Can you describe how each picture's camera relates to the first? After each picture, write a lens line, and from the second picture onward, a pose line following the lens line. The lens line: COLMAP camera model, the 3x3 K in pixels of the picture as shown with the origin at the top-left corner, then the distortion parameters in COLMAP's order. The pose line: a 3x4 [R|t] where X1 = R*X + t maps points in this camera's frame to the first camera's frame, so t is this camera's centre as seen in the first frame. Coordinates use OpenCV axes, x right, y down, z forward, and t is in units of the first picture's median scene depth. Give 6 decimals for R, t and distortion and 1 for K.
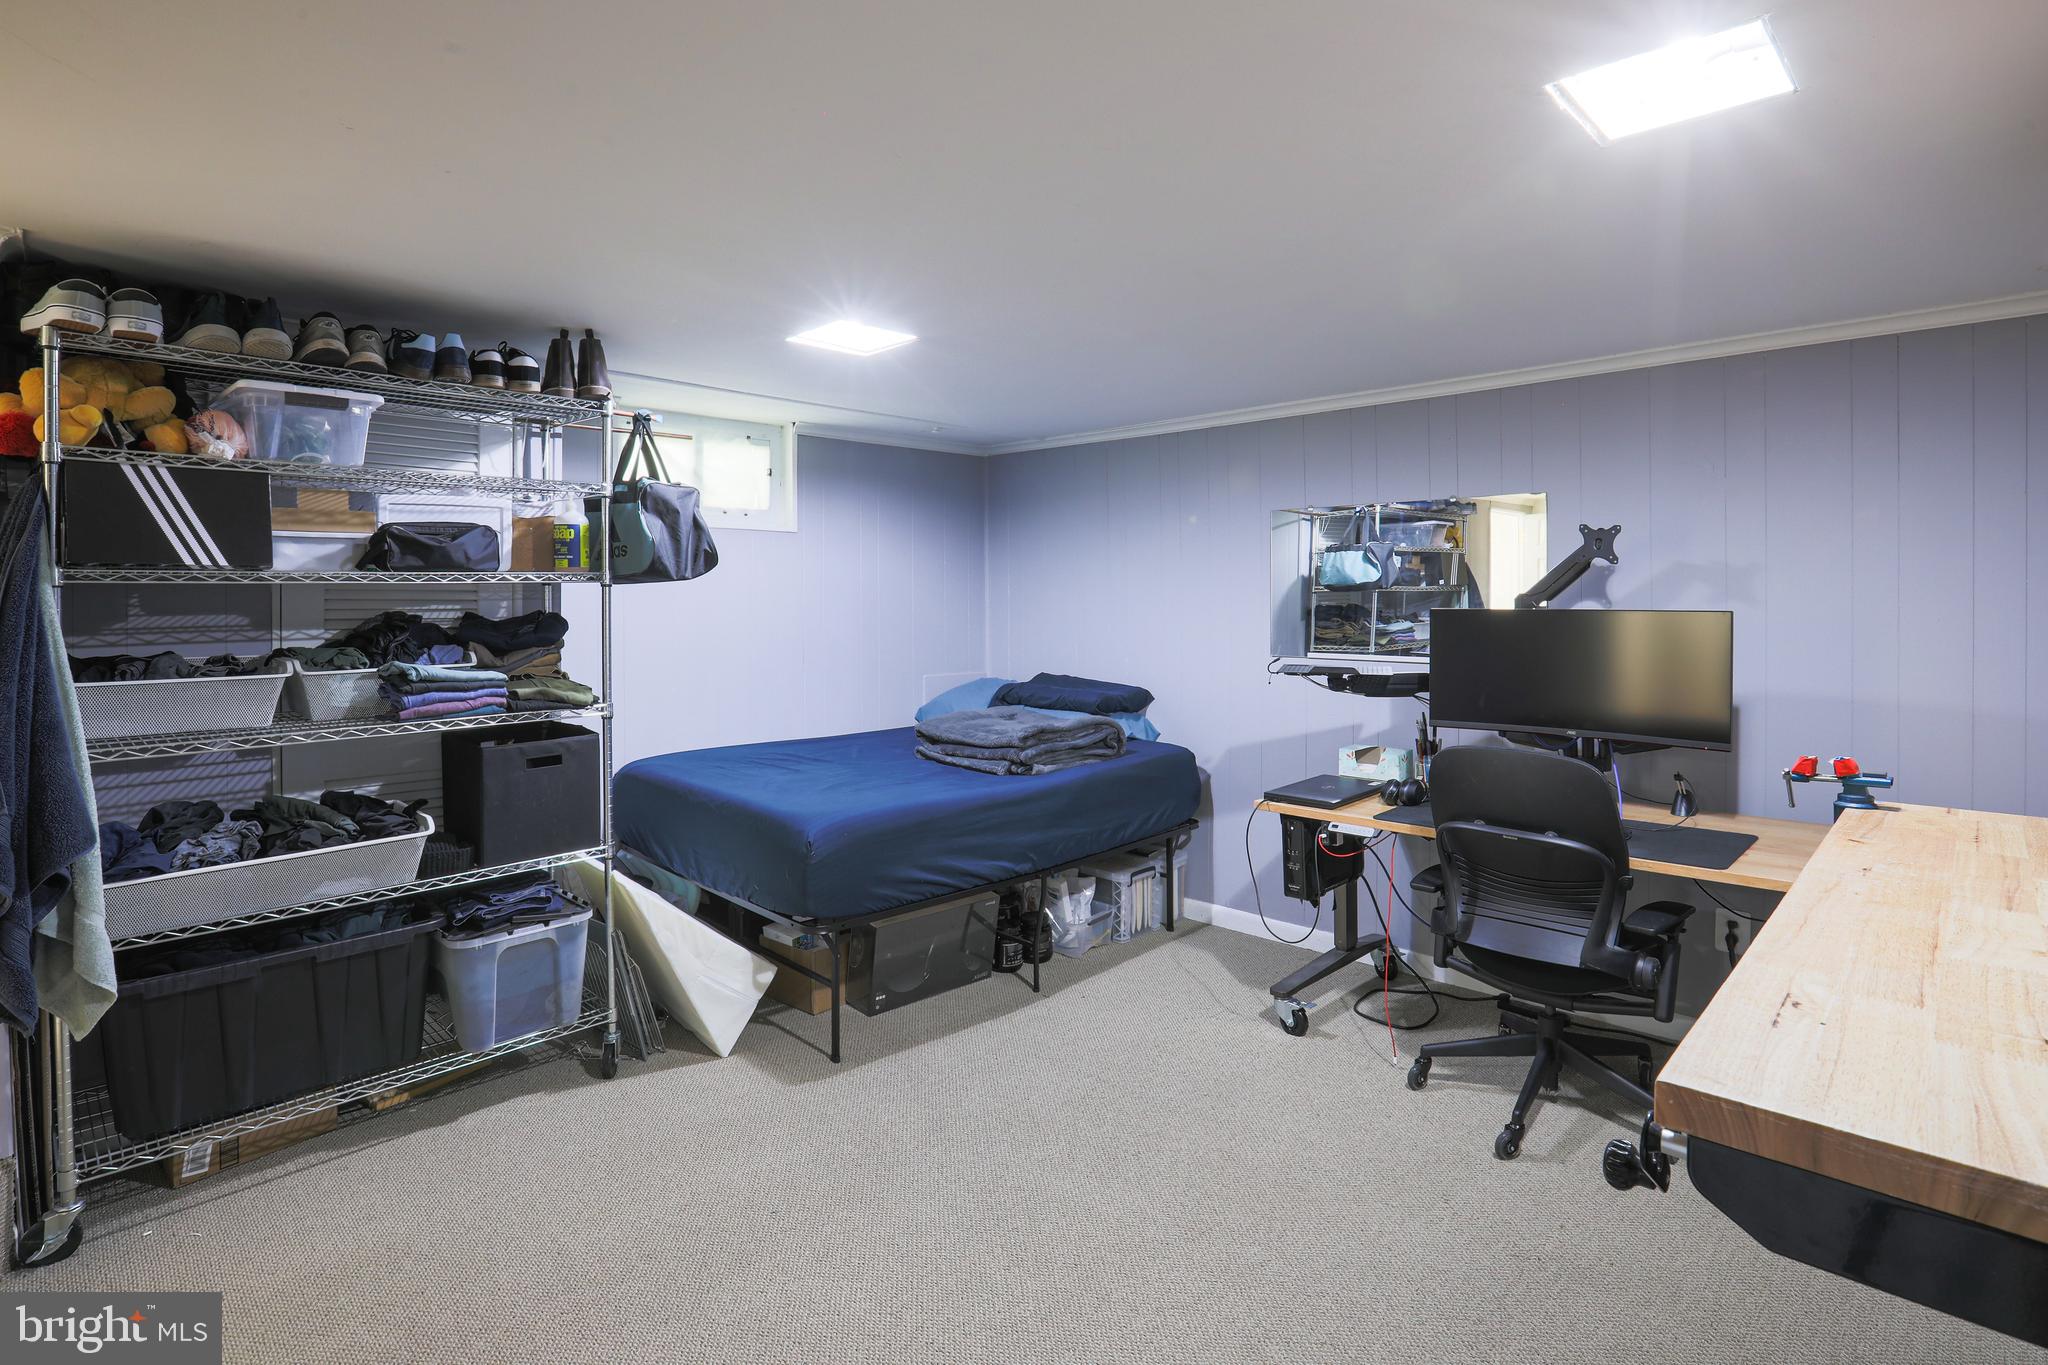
lens RADIAL K [[1008.5, 0, 1036.4], [0, 1008.5, 673.9], [0, 0, 1]] dist [-0.060445, 0.022897]
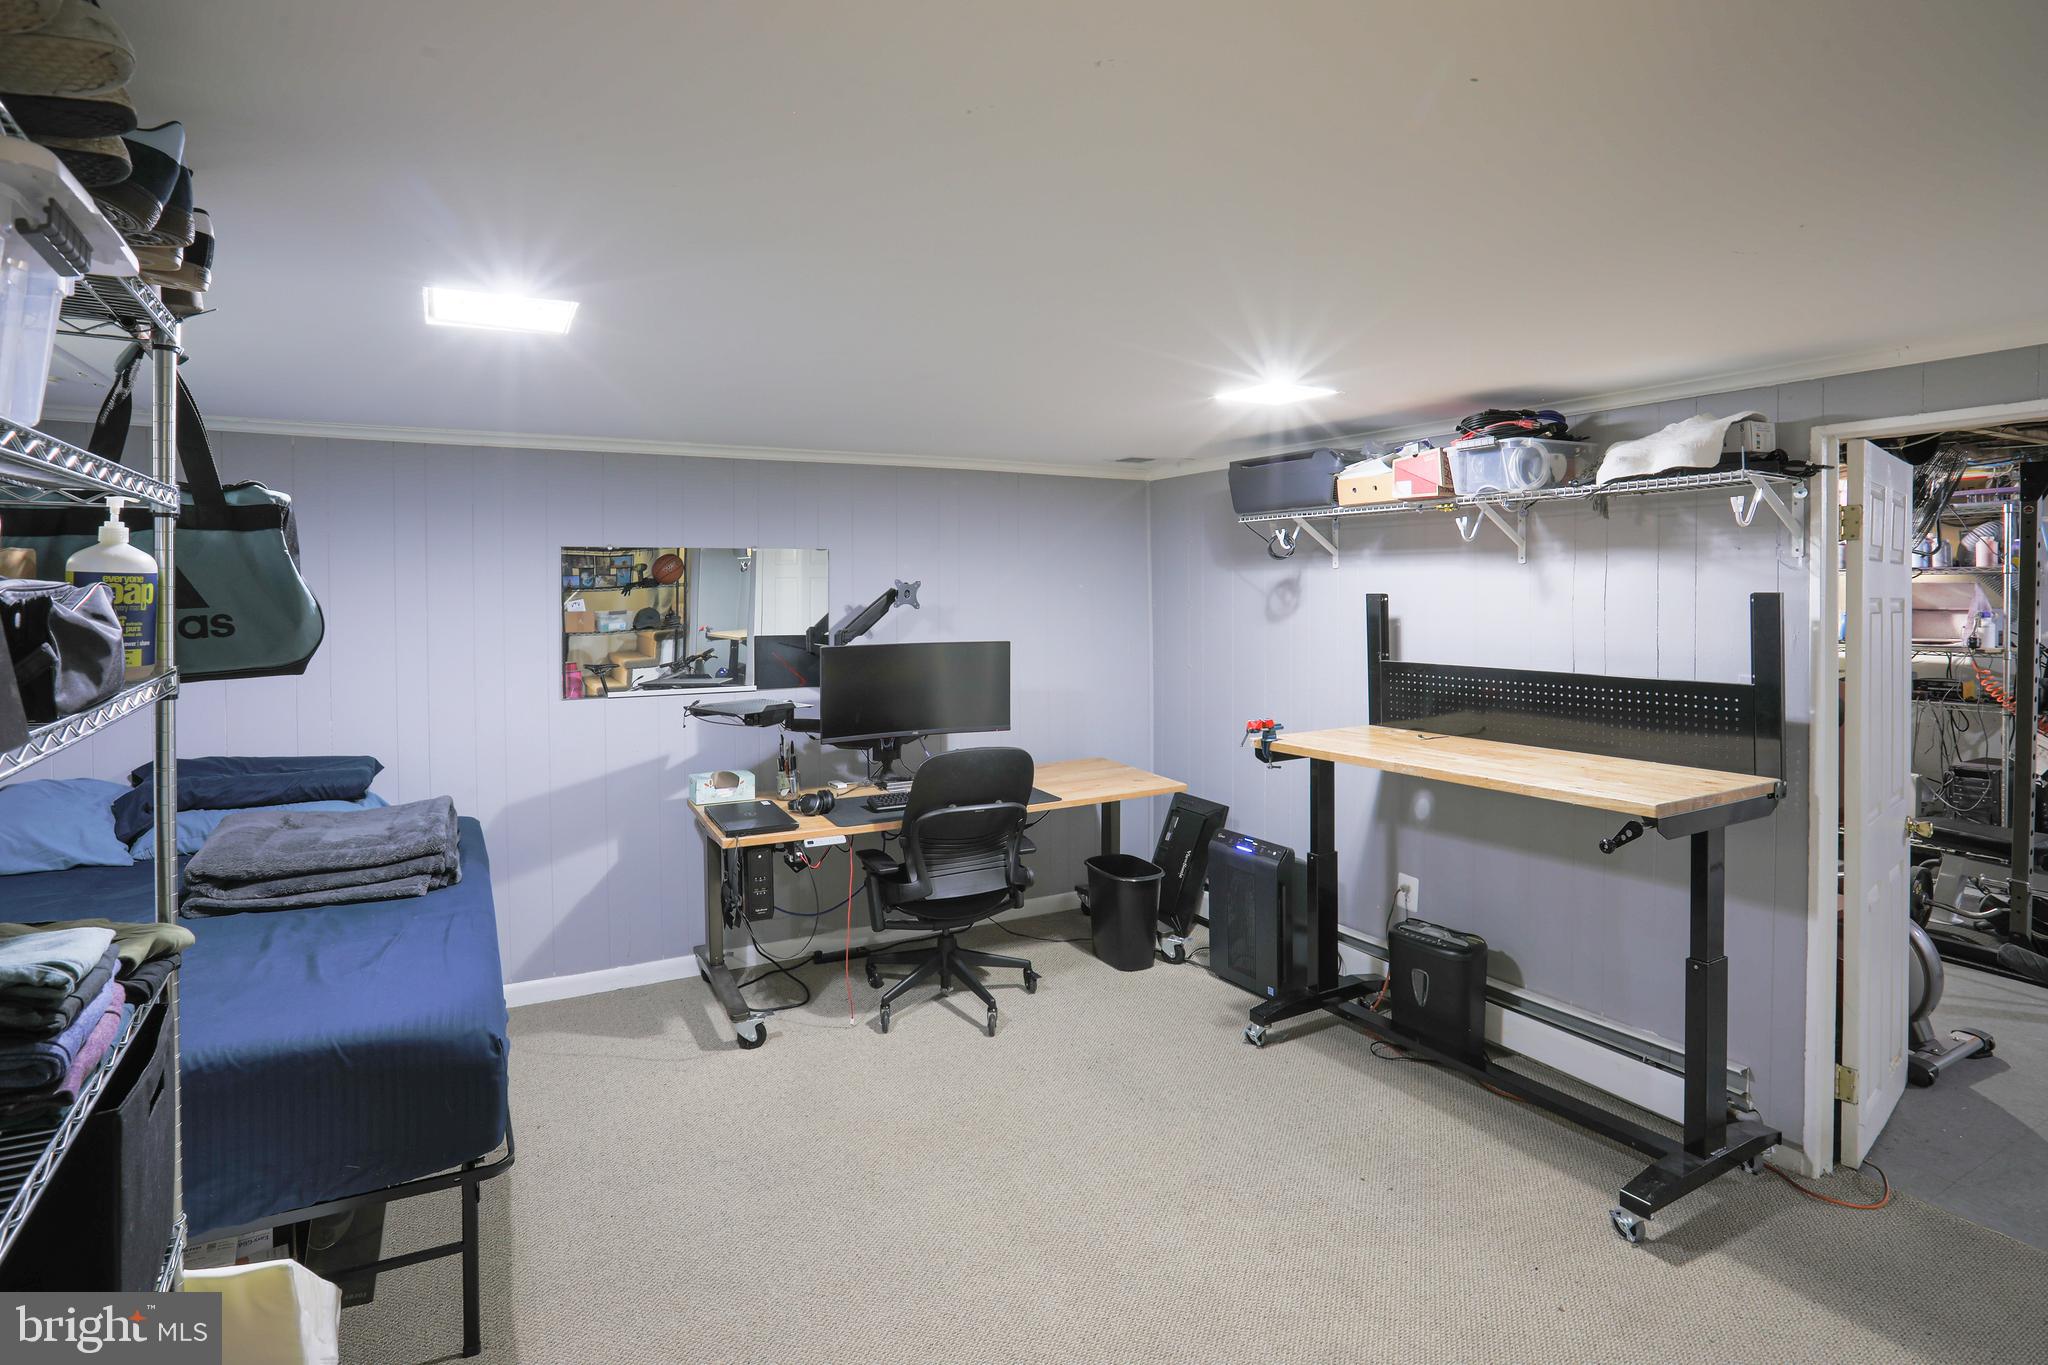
lens RADIAL K [[990.9, 0, 1031.4], [0, 990.9, 629.9], [0, 0, 1]] dist [-0.039531, 0.011827]
pose [[0.312087, -0.041513, 0.949146, -0.596931], [0.068461, 0.997430, 0.021115, -0.084555], [-0.947584, 0.058390, 0.314127, 0.337852]]
